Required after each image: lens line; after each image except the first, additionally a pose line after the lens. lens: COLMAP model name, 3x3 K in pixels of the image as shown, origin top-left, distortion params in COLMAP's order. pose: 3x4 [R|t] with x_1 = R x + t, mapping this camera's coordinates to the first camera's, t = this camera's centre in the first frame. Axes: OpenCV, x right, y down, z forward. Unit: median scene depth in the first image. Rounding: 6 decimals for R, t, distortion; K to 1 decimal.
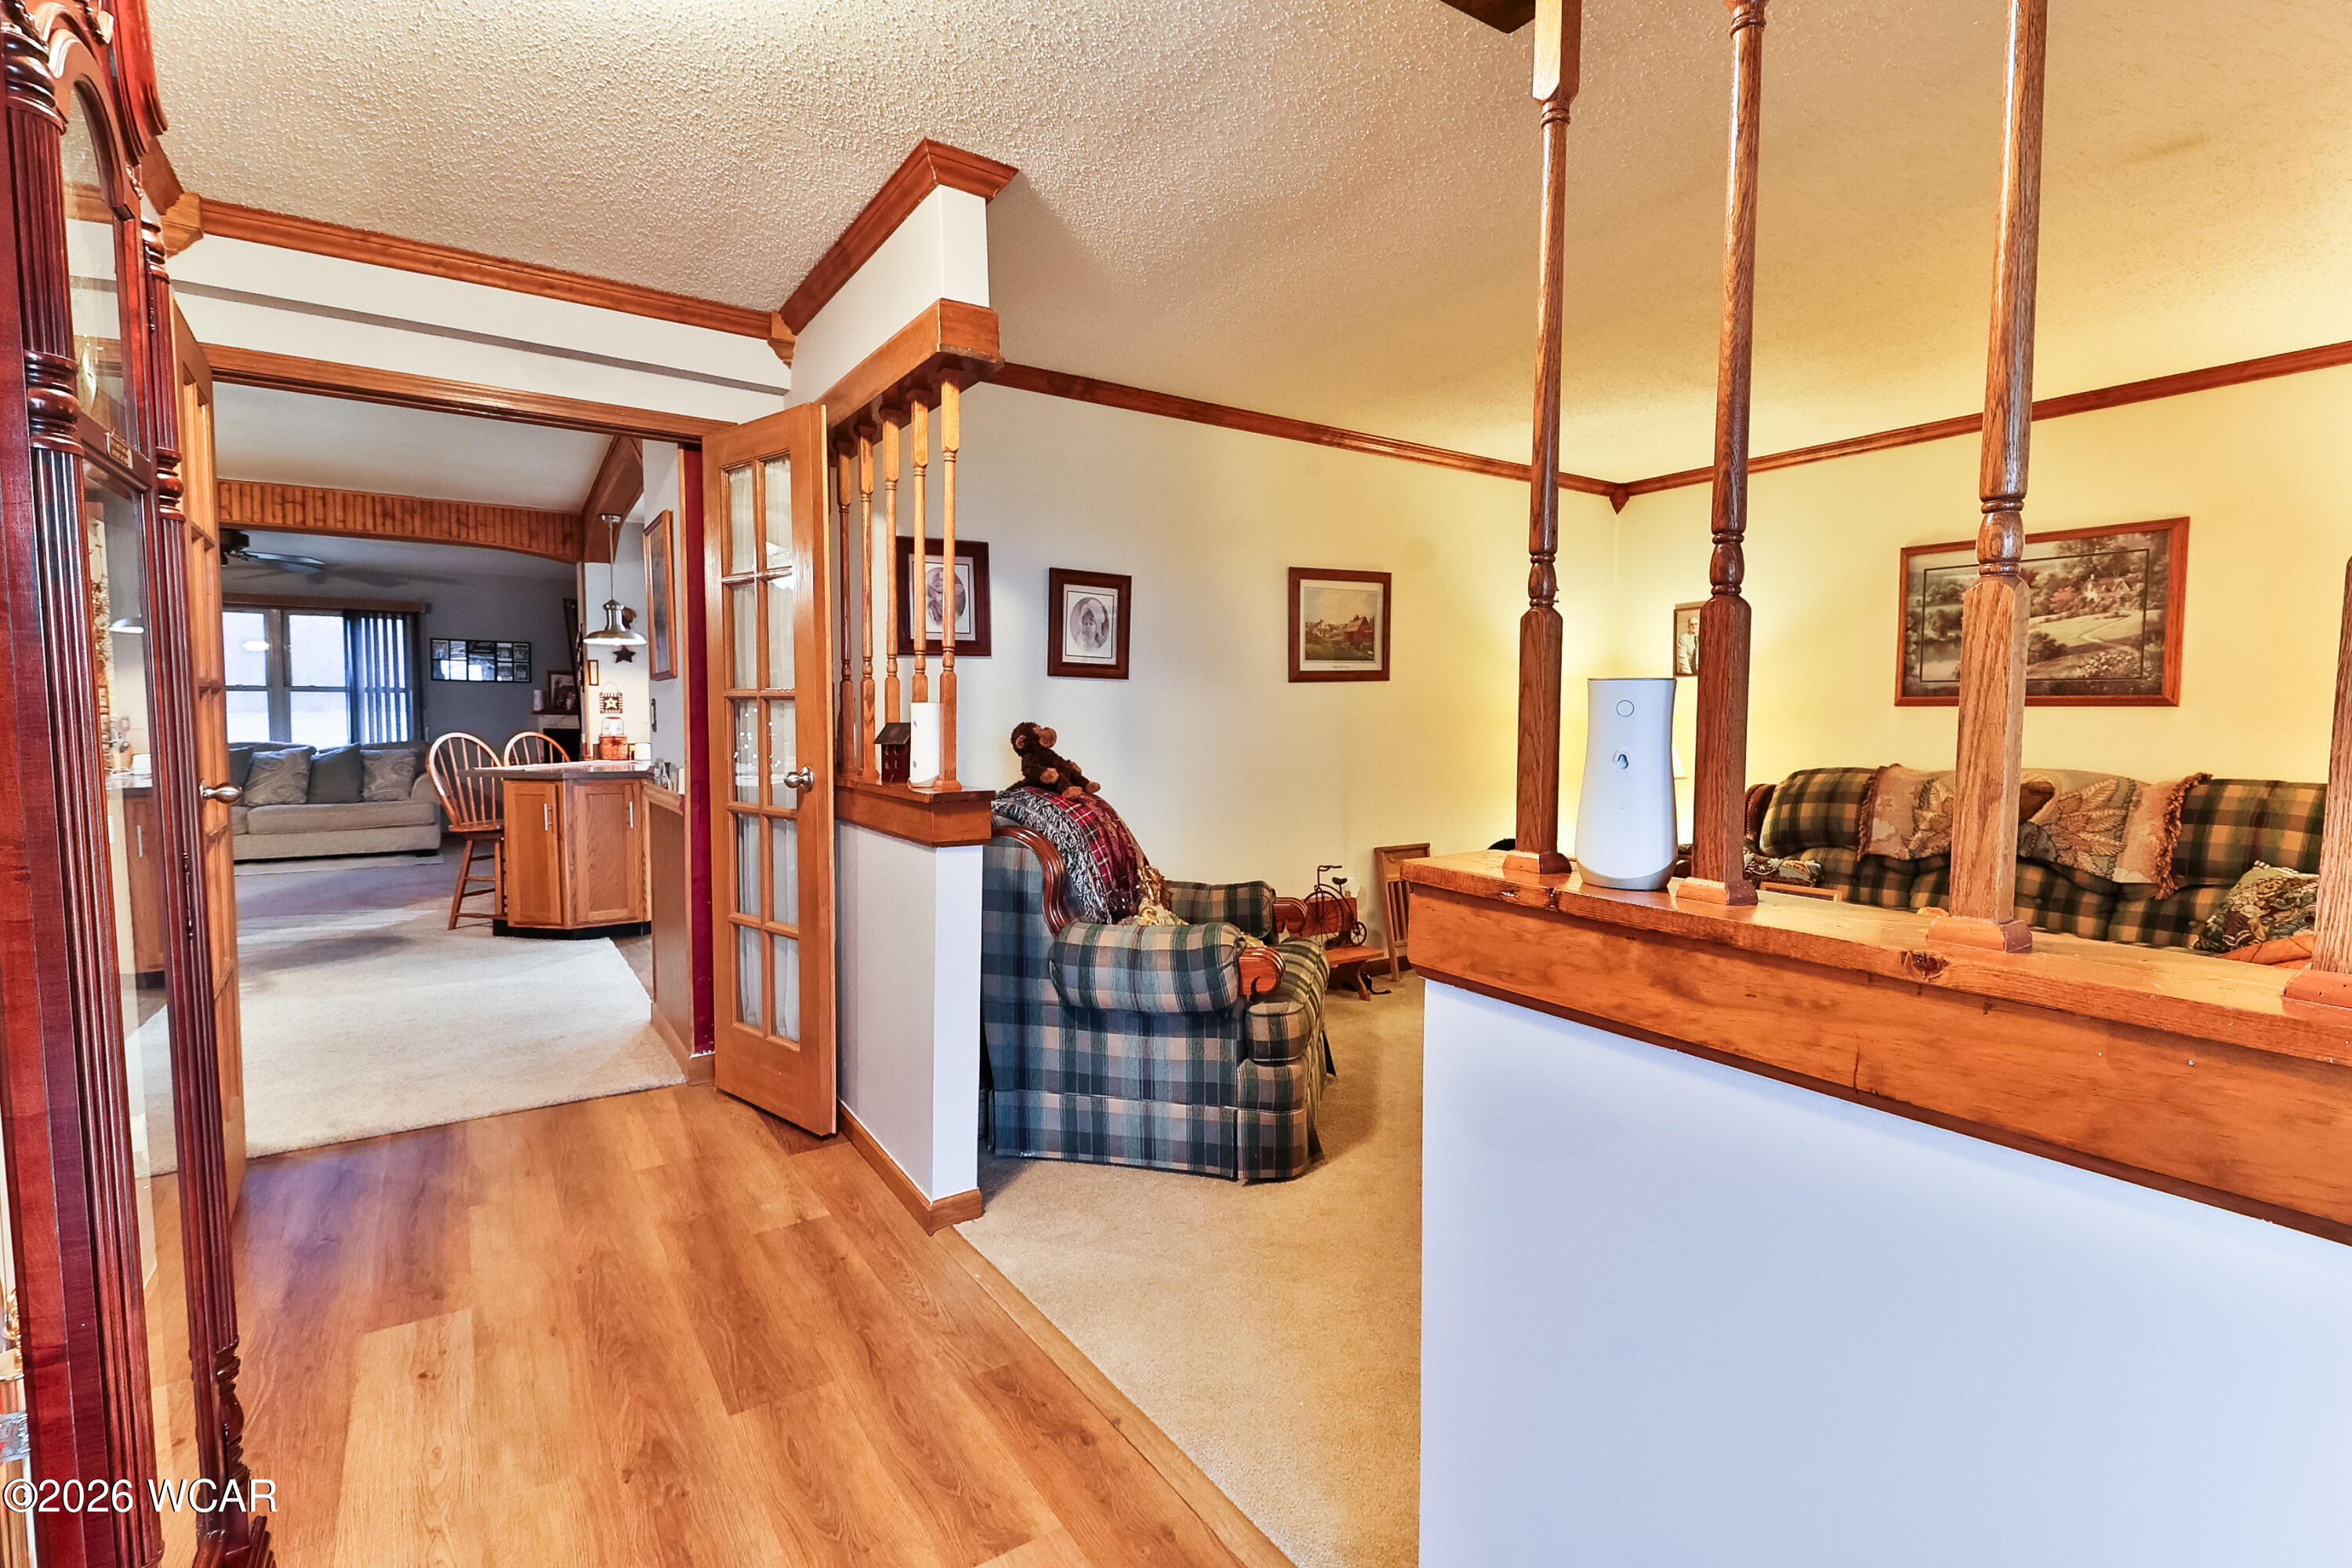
lens RADIAL K [[1068.3, 0, 1187.3], [0, 1068.3, 779.5], [0, 0, 1]] dist [0.002262, -0.007084]
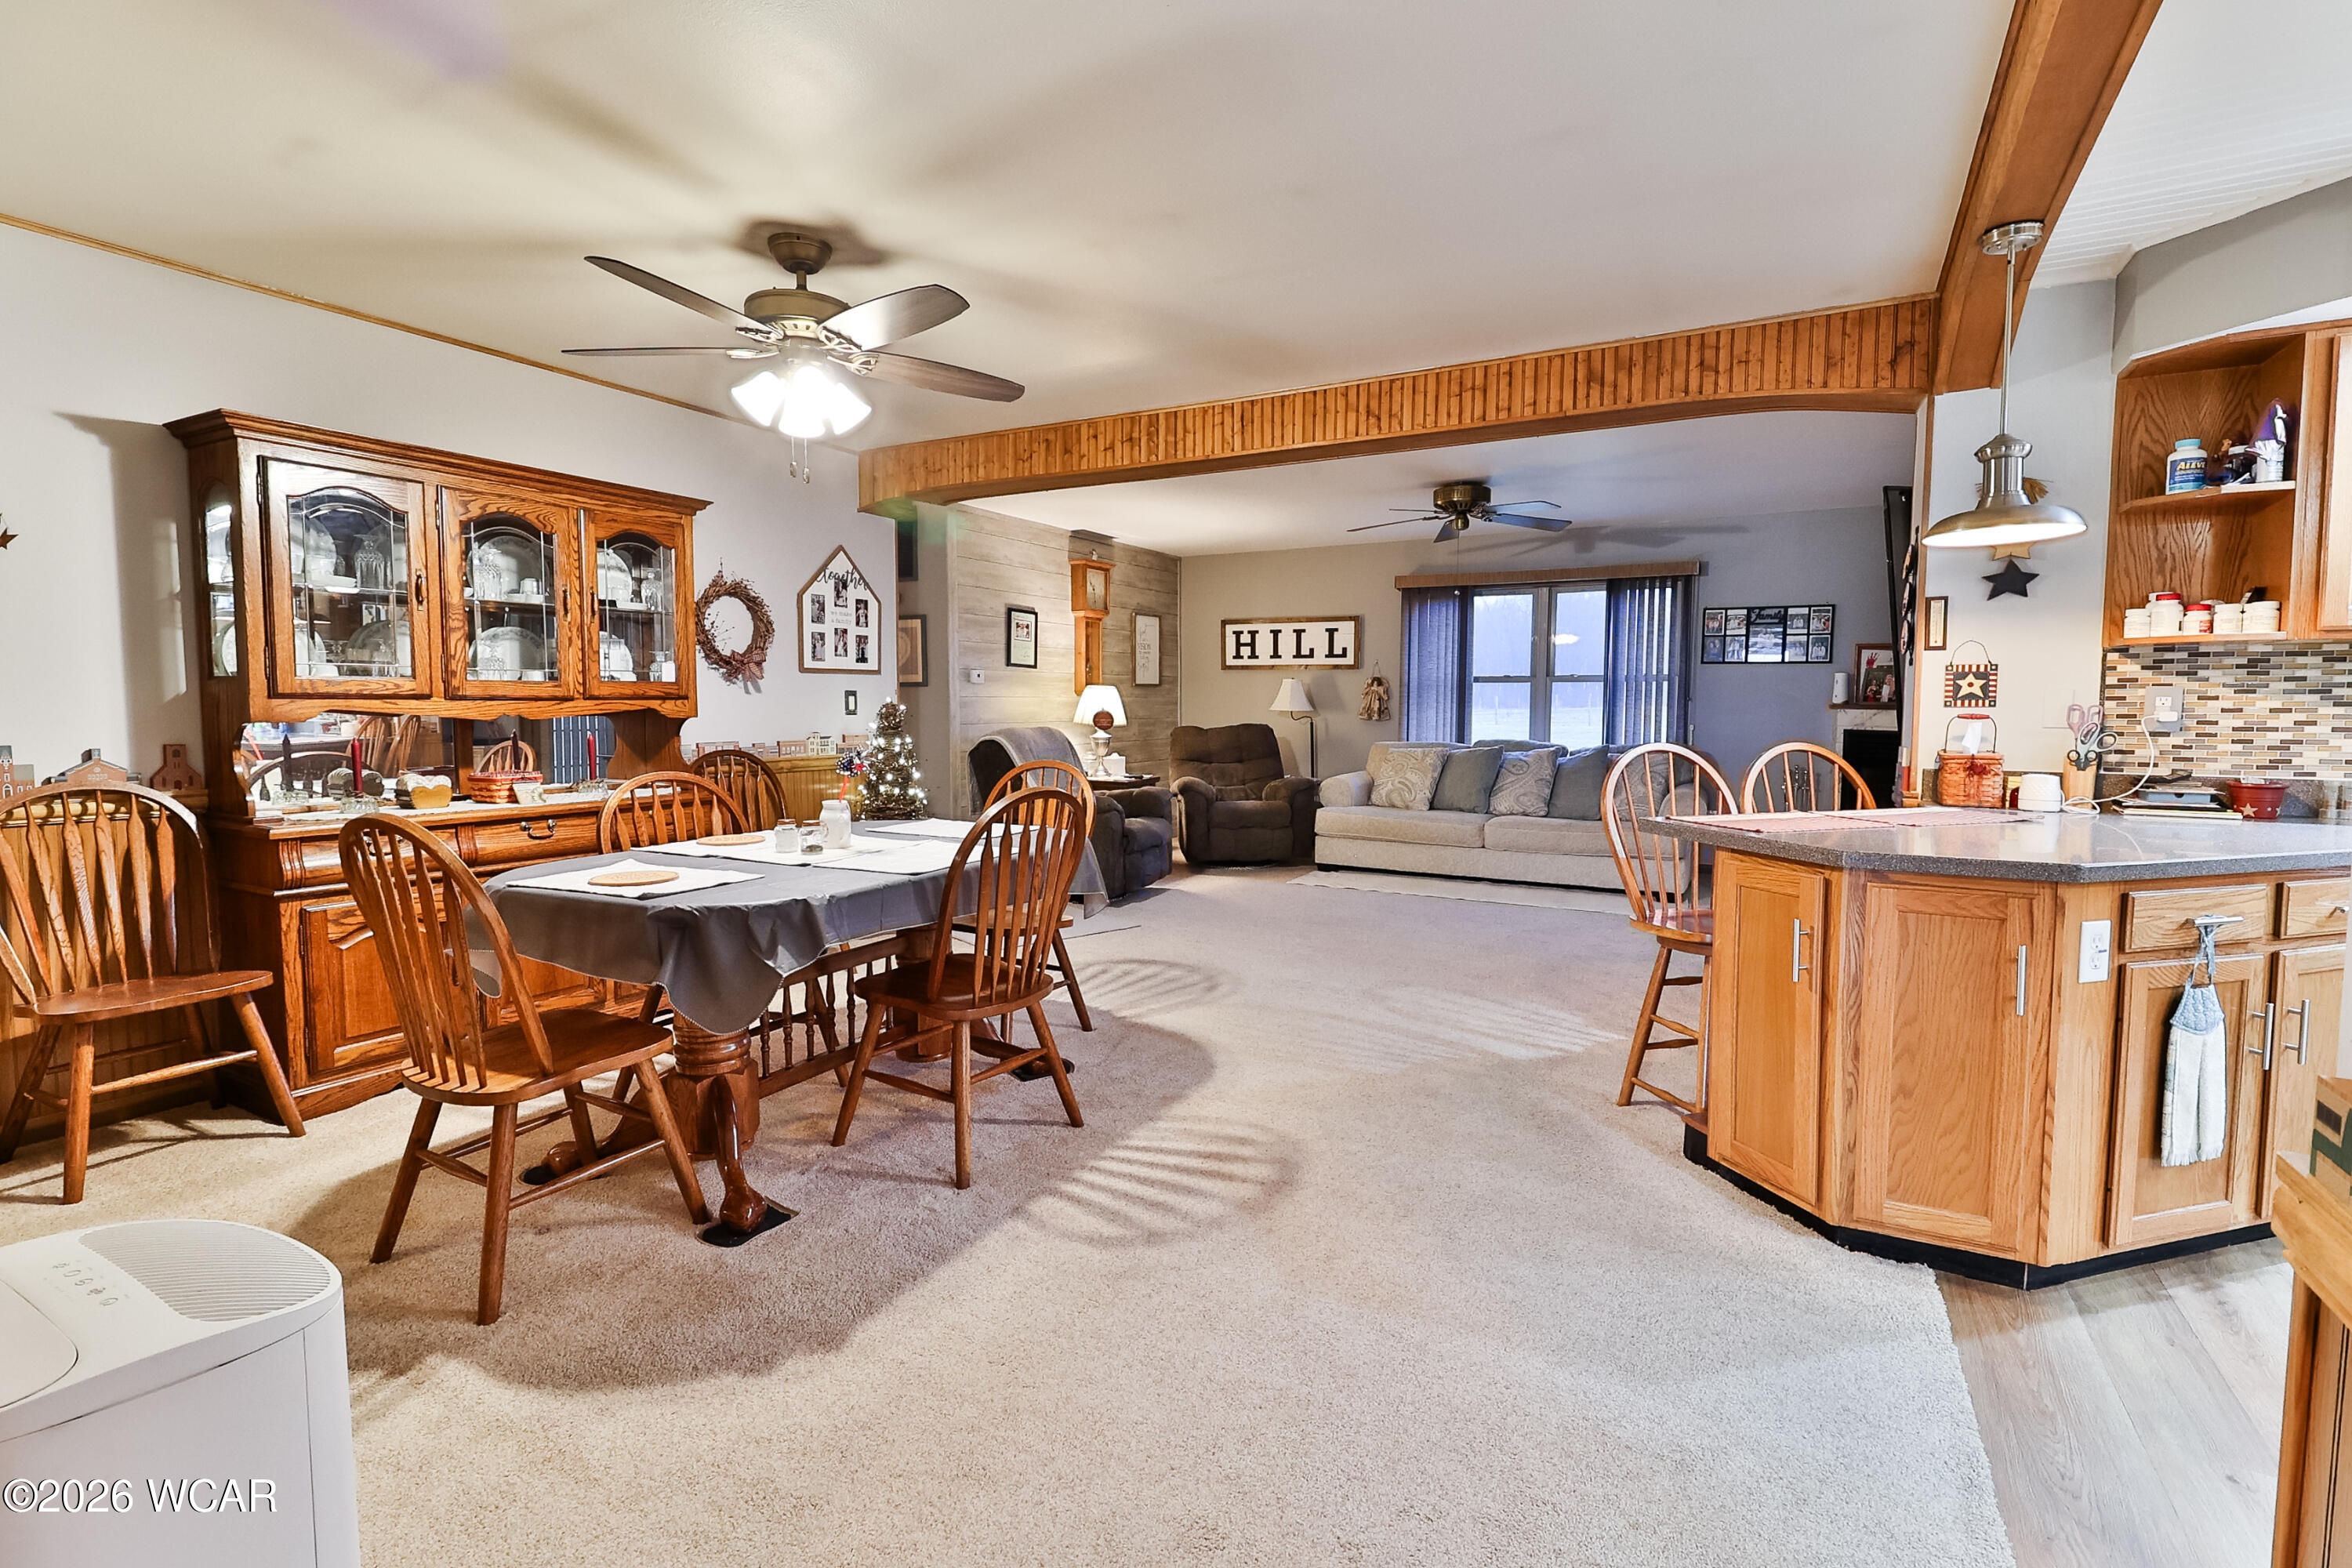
lens RADIAL K [[1068.3, 0, 1187.3], [0, 1068.3, 779.5], [0, 0, 1]] dist [0.002262, -0.007084]
pose [[0.449019, 0.059349, -0.891549, -0.266379], [-0.054412, 0.997756, 0.039014, -0.028929], [0.891864, 0.030993, 0.451241, 0.469666]]
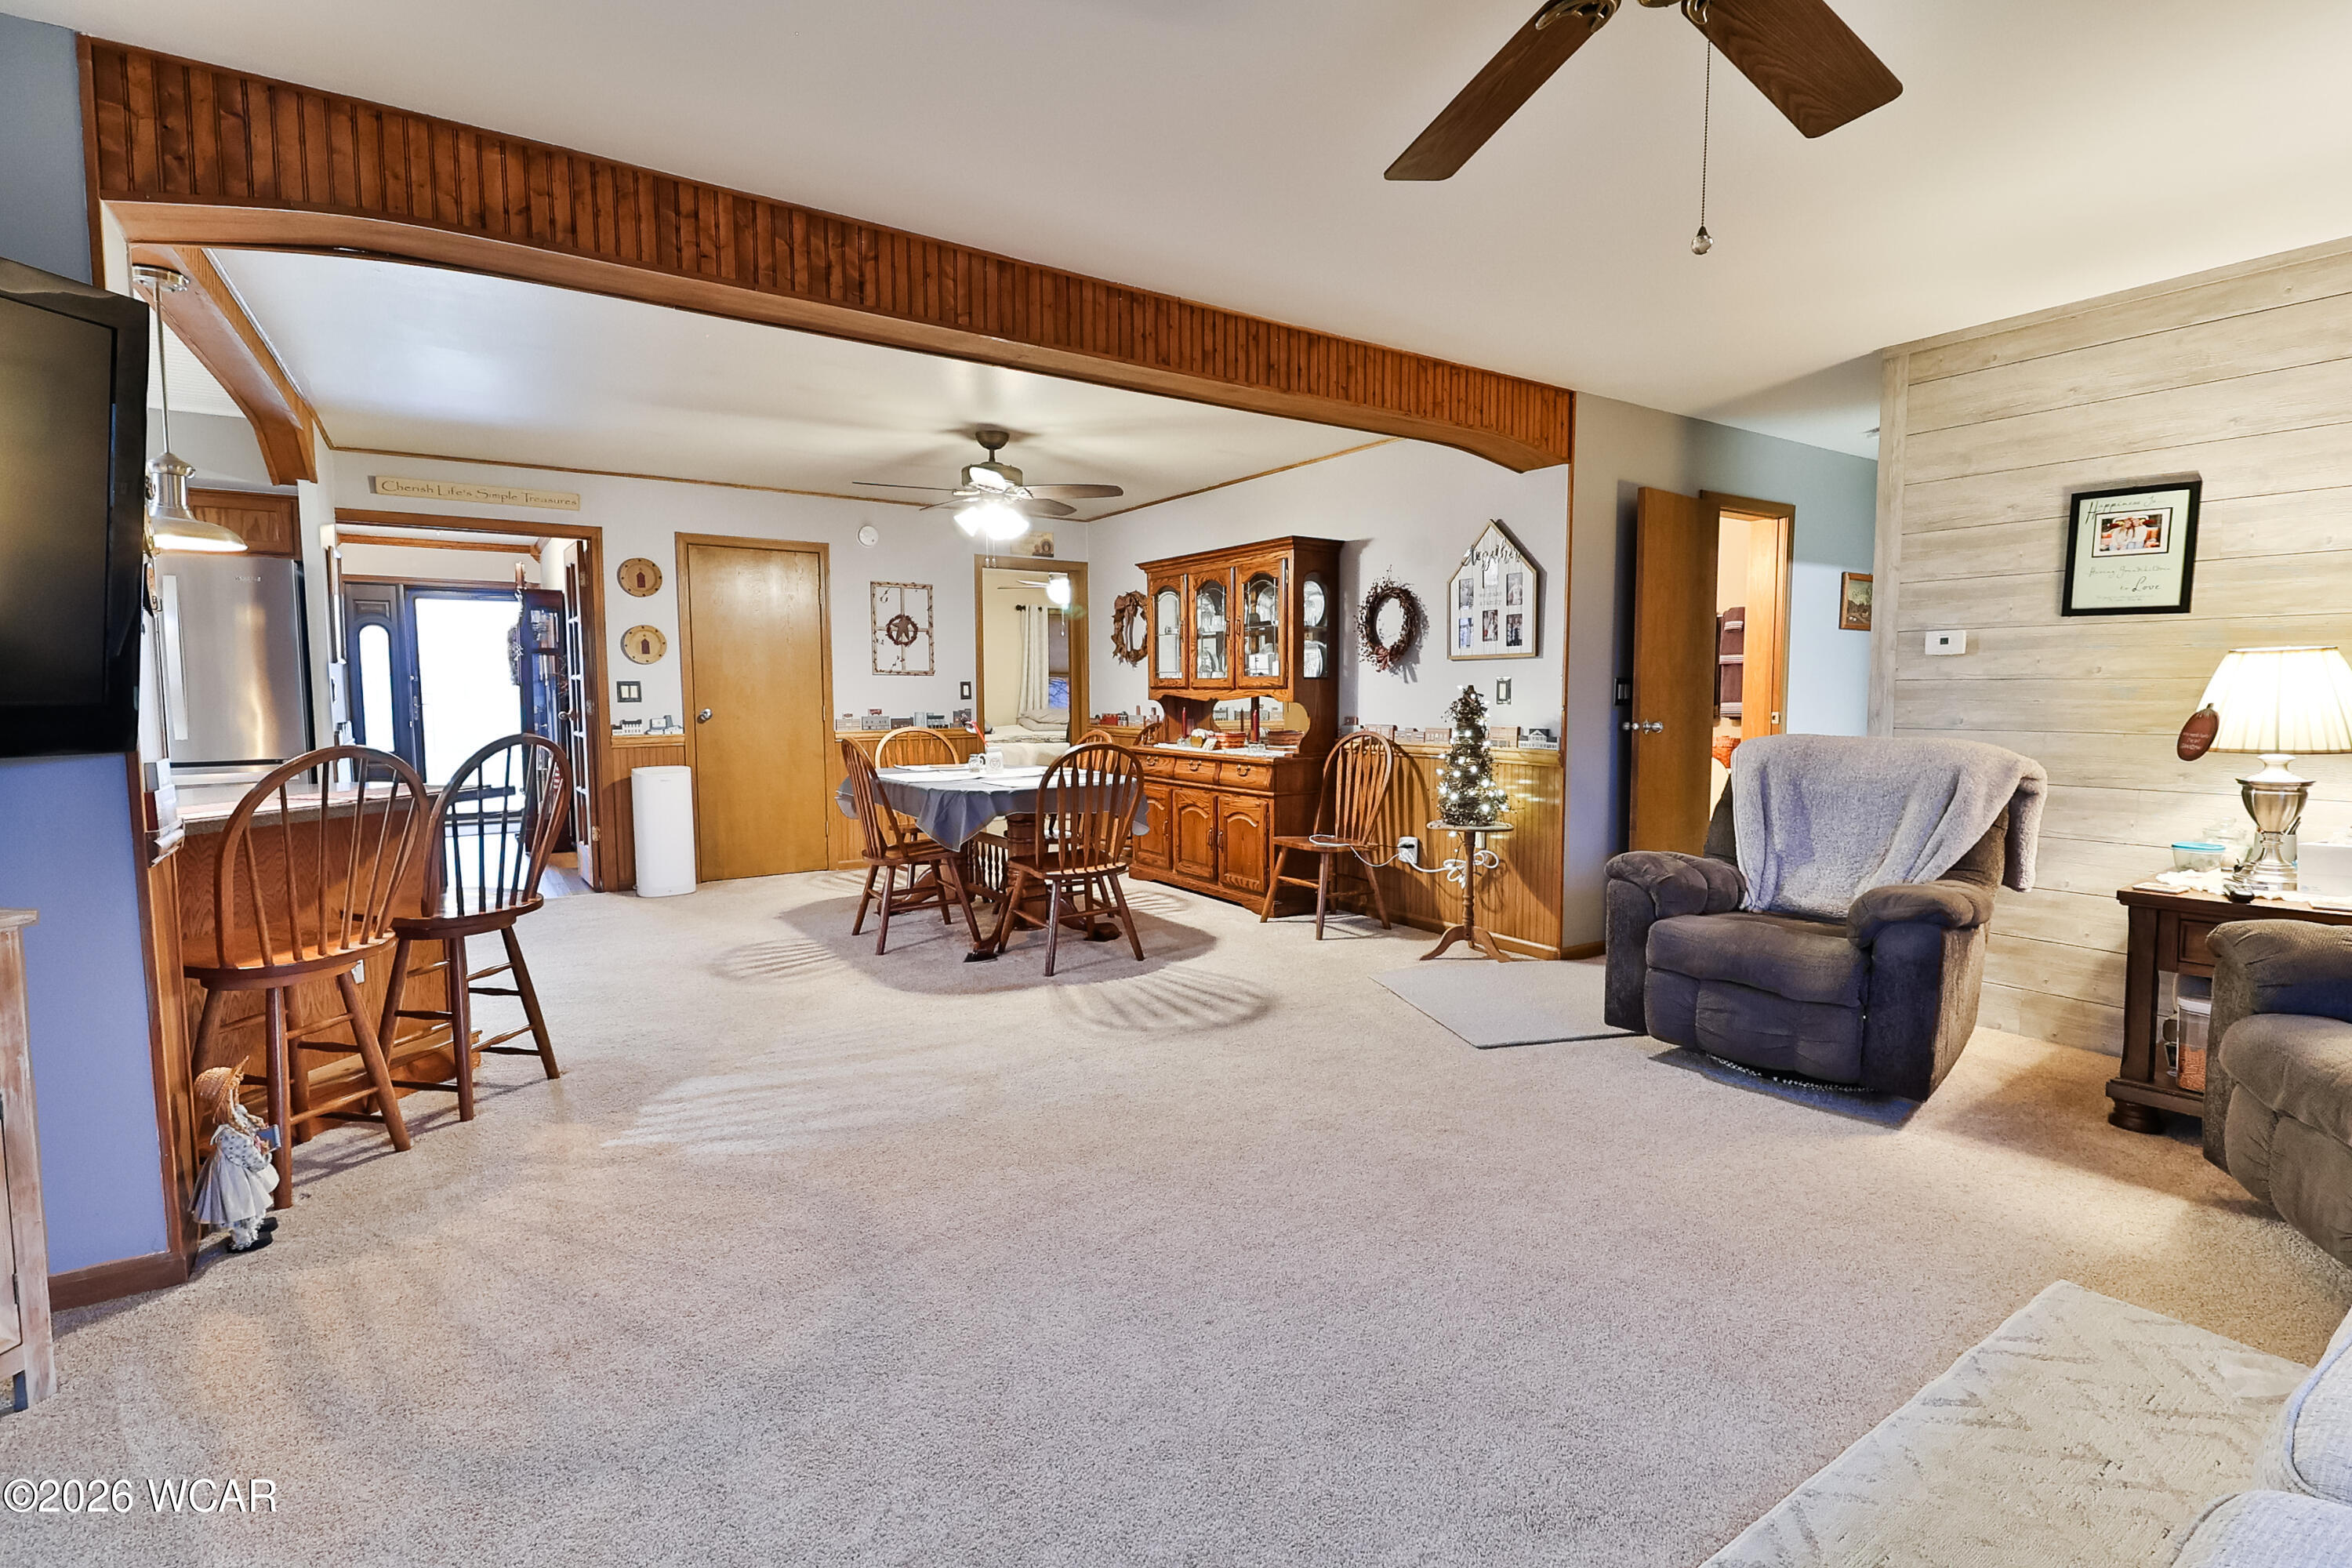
lens RADIAL K [[1068.3, 0, 1187.3], [0, 1068.3, 779.5], [0, 0, 1]] dist [0.002262, -0.007084]
pose [[-0.999993, -0.003570, 0.001000, -0.884350], [-0.003388, 0.989578, 0.143958, -0.085410], [-0.001503, 0.143953, -0.989583, 1.327134]]
